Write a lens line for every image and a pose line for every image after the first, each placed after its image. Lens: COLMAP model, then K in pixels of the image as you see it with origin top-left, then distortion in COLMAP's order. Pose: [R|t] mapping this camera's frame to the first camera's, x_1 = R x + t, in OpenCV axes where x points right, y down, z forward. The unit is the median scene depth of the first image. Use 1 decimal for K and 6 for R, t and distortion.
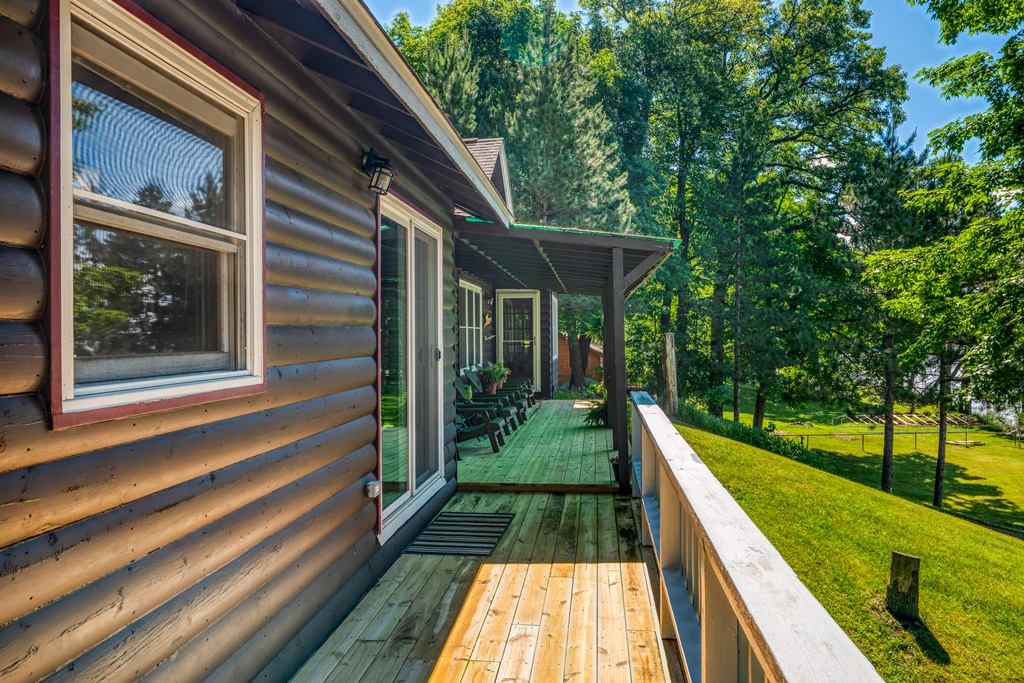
lens RADIAL K [[823.5, 0, 511.7], [0, 823.5, 340.1], [0, 0, 1]] dist [-0.000565, -0.000159]
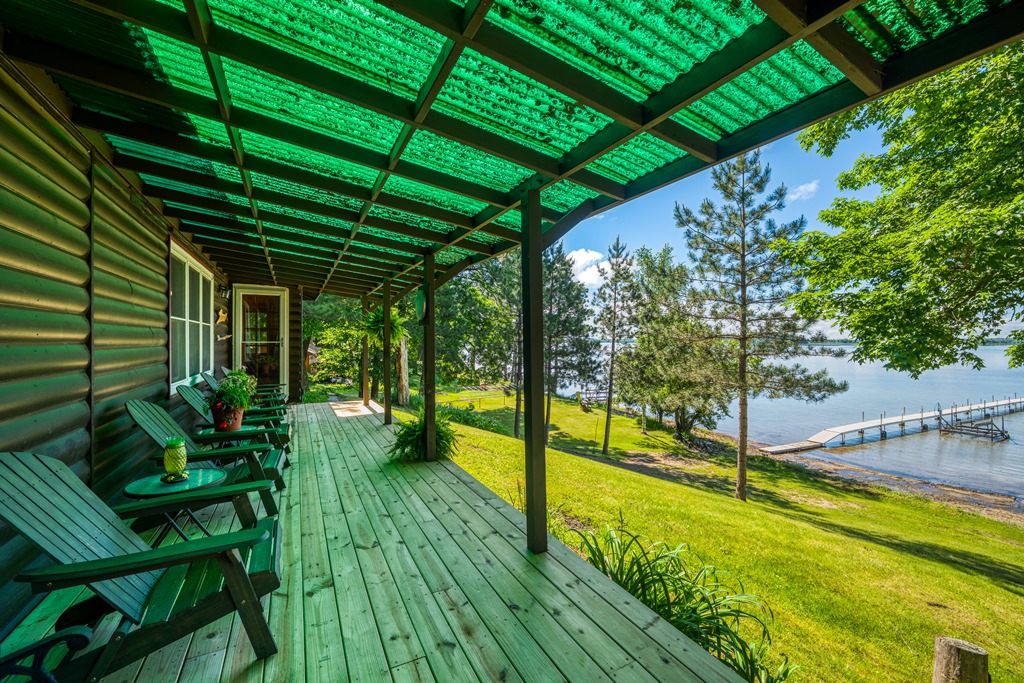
lens RADIAL K [[416.4, 0, 512.6], [0, 416.4, 339.8], [0, 0, 1]] dist [-0.011390, -0.000250]
pose [[0.829630, 0.010926, 0.558207, -0.018779], [-0.004129, 0.999901, -0.013434, 0.003964], [-0.558298, 0.008840, 0.829593, 0.494082]]
